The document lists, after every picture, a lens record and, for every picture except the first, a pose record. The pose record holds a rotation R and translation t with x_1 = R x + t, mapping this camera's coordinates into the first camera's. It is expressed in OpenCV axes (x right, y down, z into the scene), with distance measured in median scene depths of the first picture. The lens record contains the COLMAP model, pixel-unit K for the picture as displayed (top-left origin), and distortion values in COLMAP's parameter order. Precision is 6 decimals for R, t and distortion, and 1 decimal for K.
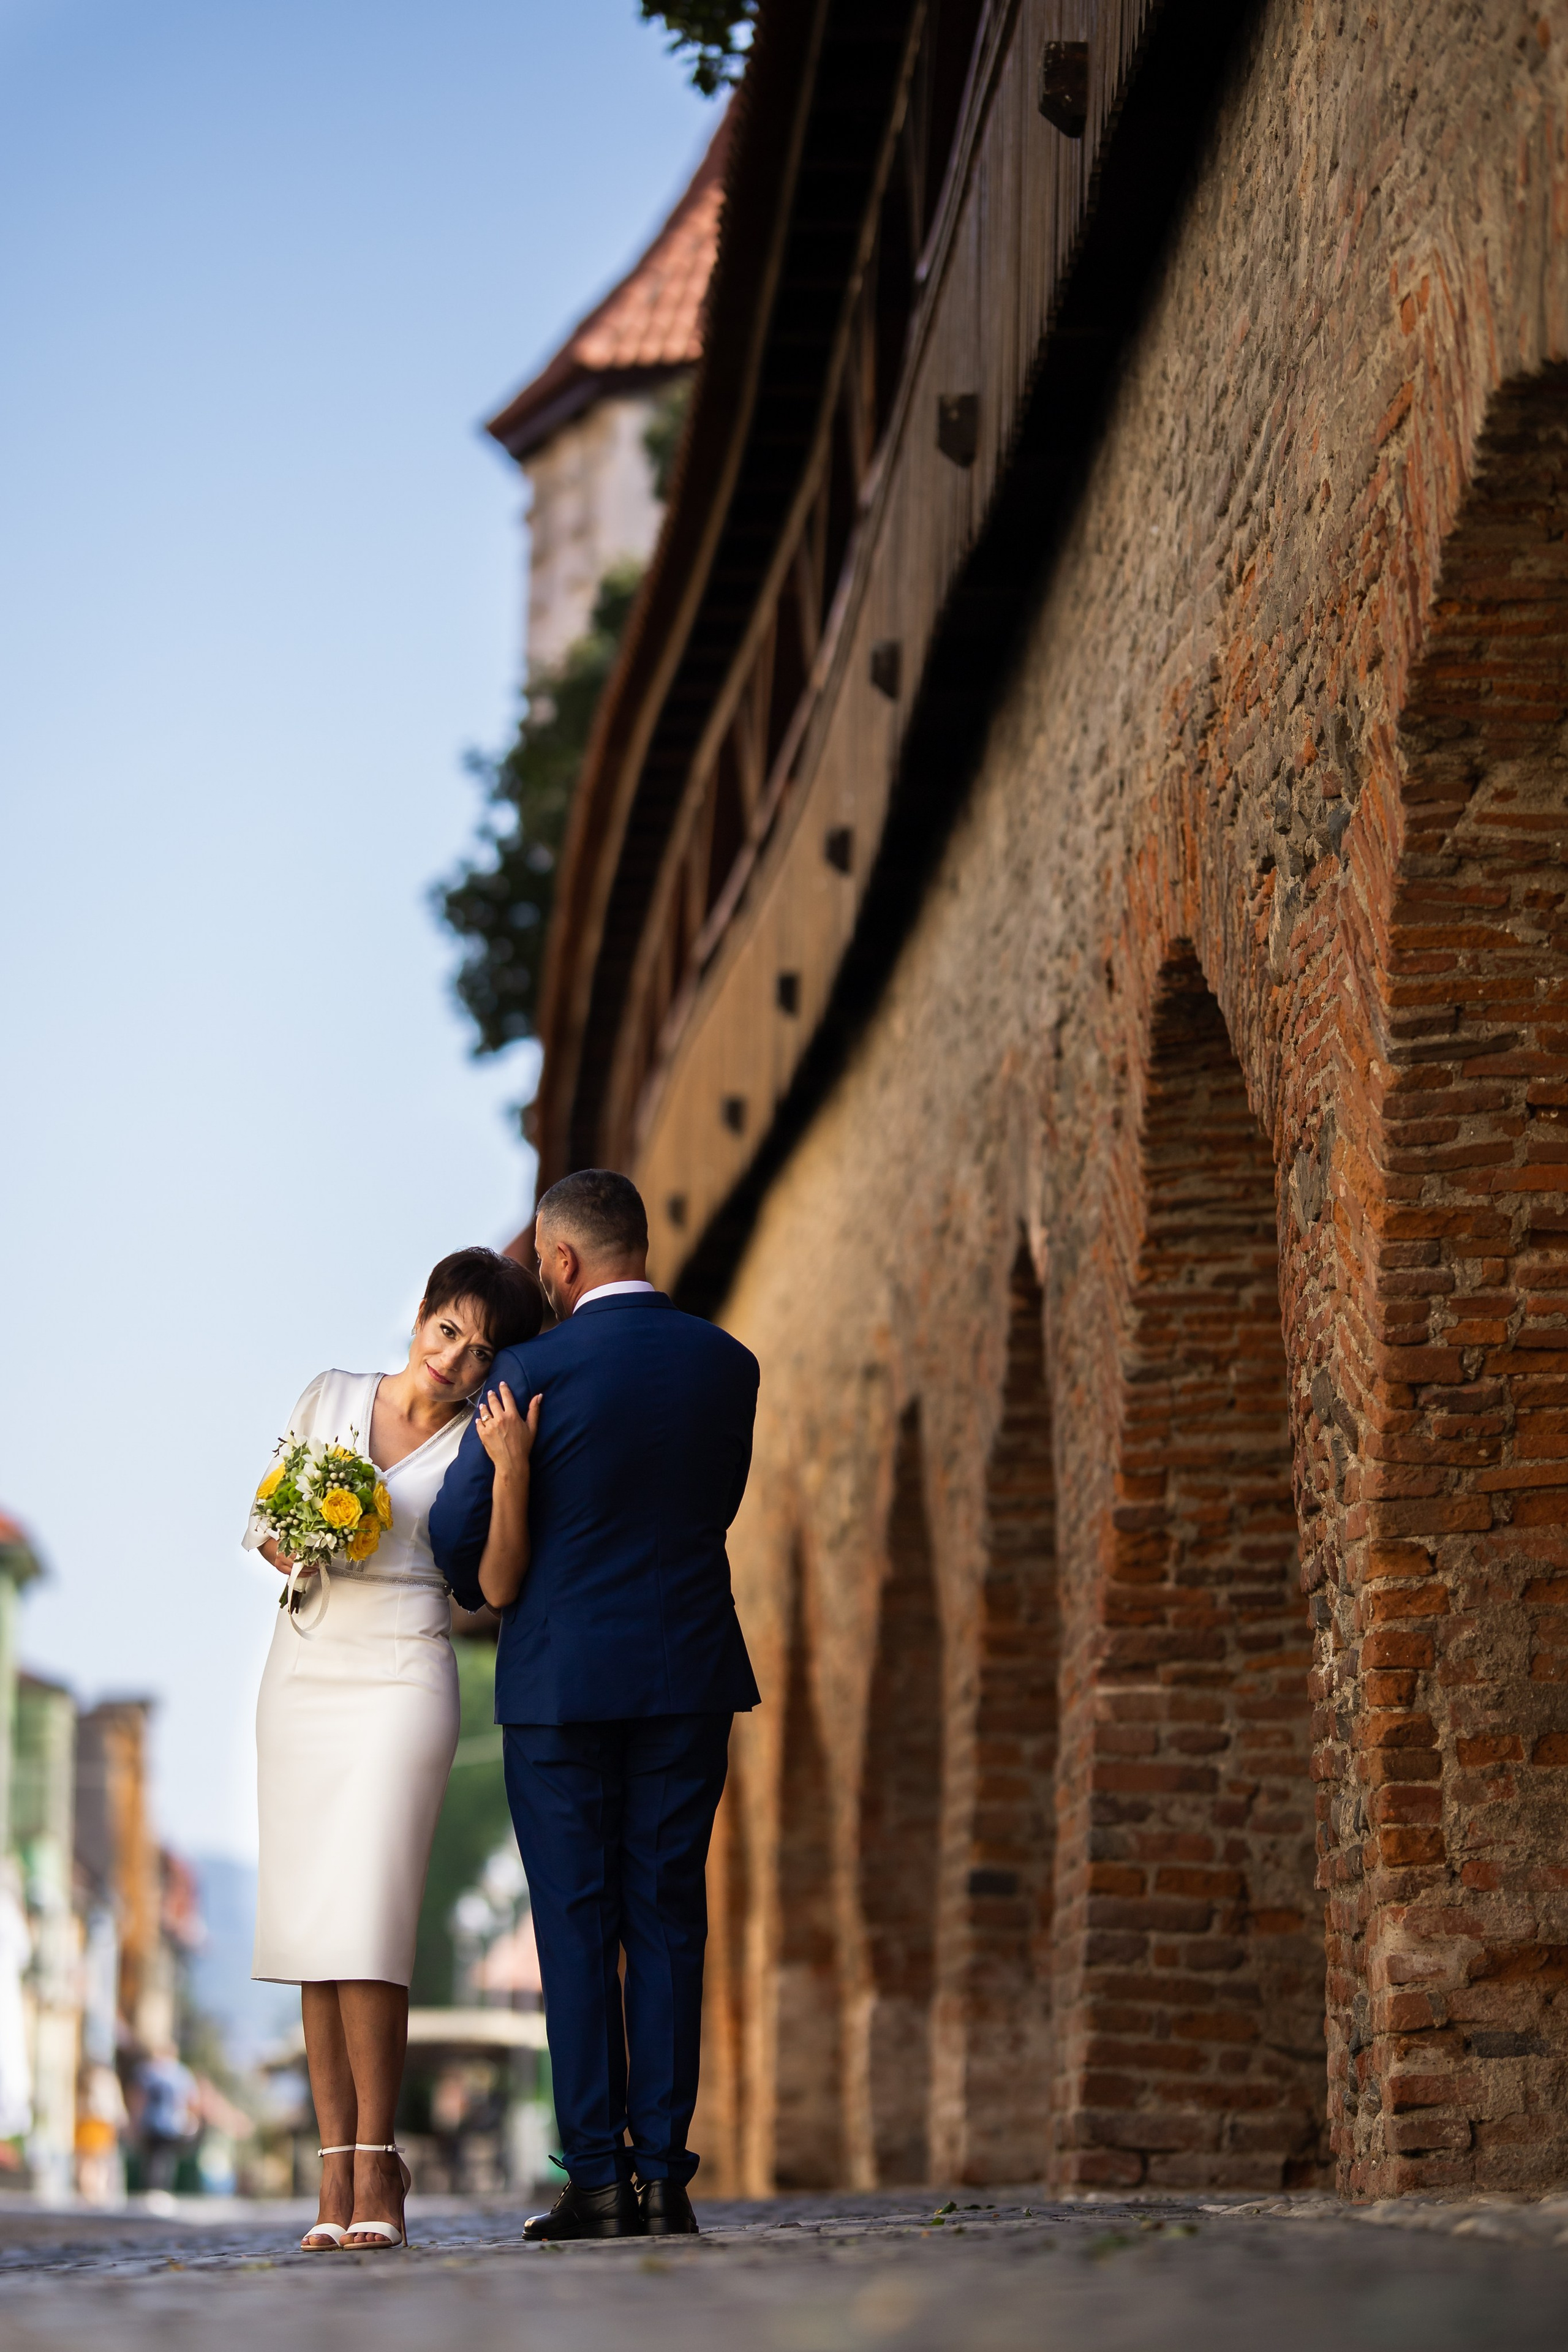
lens RADIAL K [[7865.2, 0, 785.0], [0, 7865.2, 1179.3], [0, 0, 1]] dist [0.114778, 0.000000]
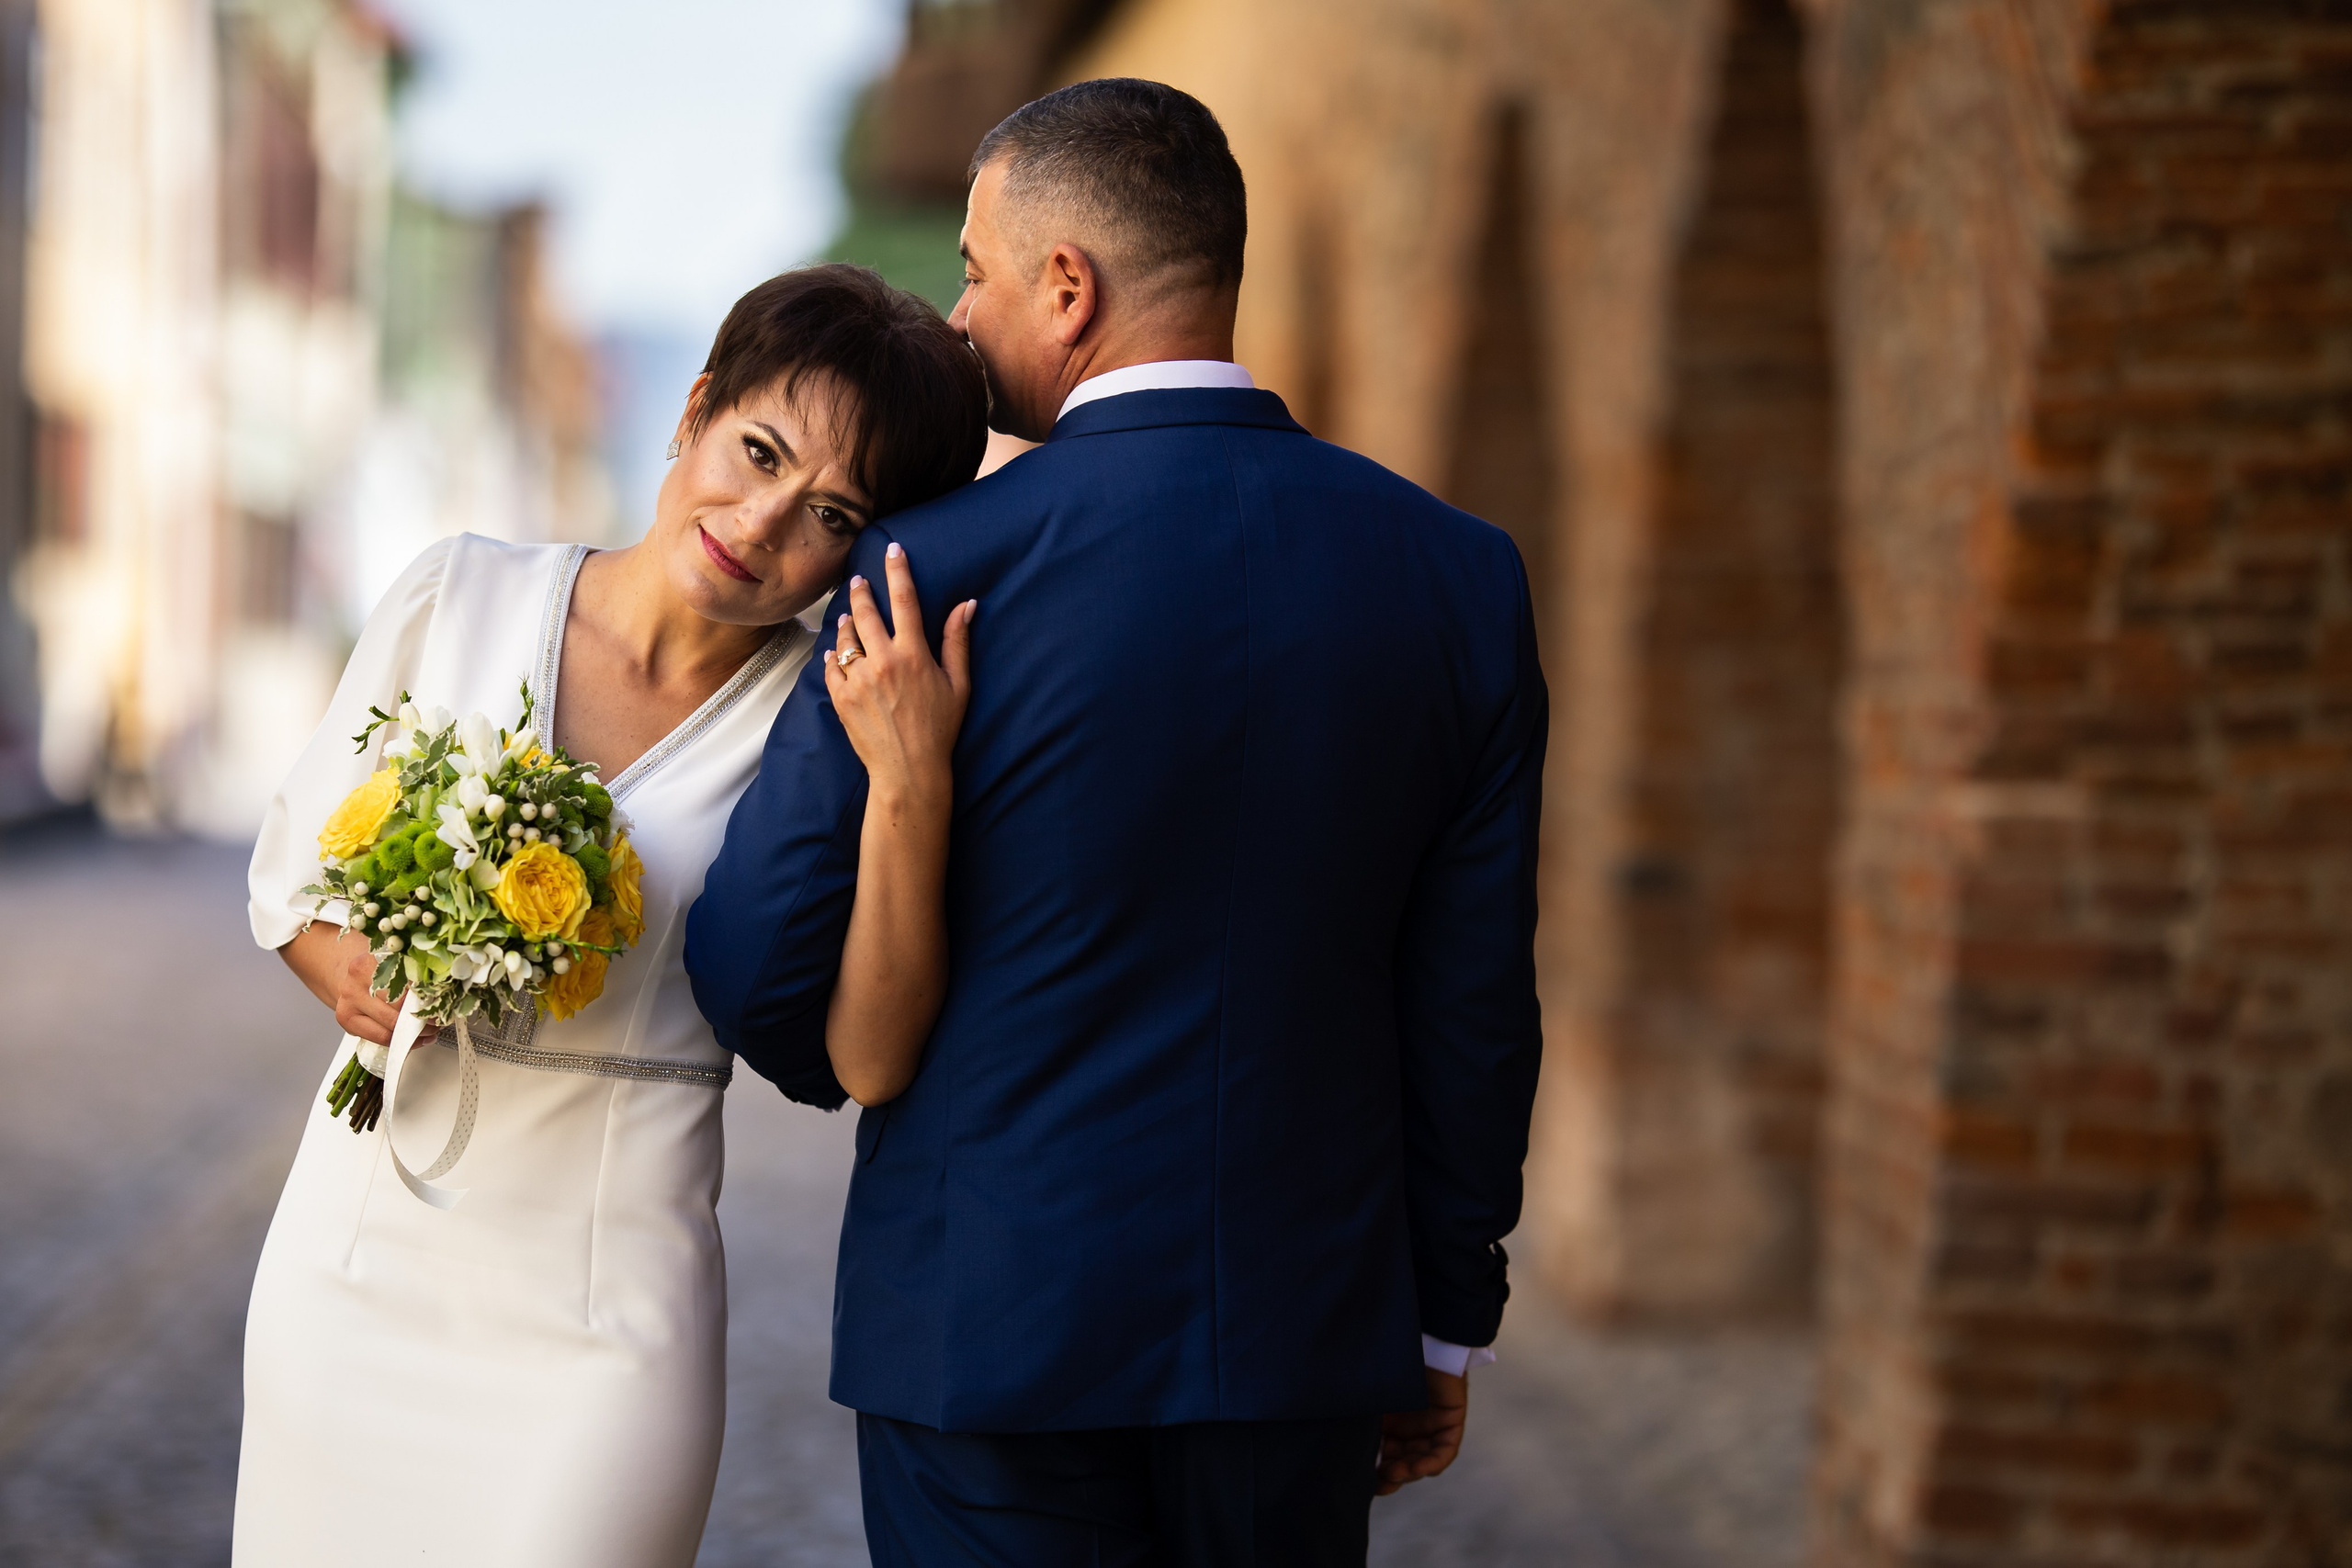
lens RADIAL K [[7864.4, 0, 1169.2], [0, 7864.4, 775.3], [0, 0, 1]] dist [0.114778, 0.000000]
pose [[0.999715, 0.022690, -0.007380, -0.013620], [-0.021463, 0.990299, 0.137283, -0.013835], [0.010423, -0.137085, 0.990504, 0.442070]]
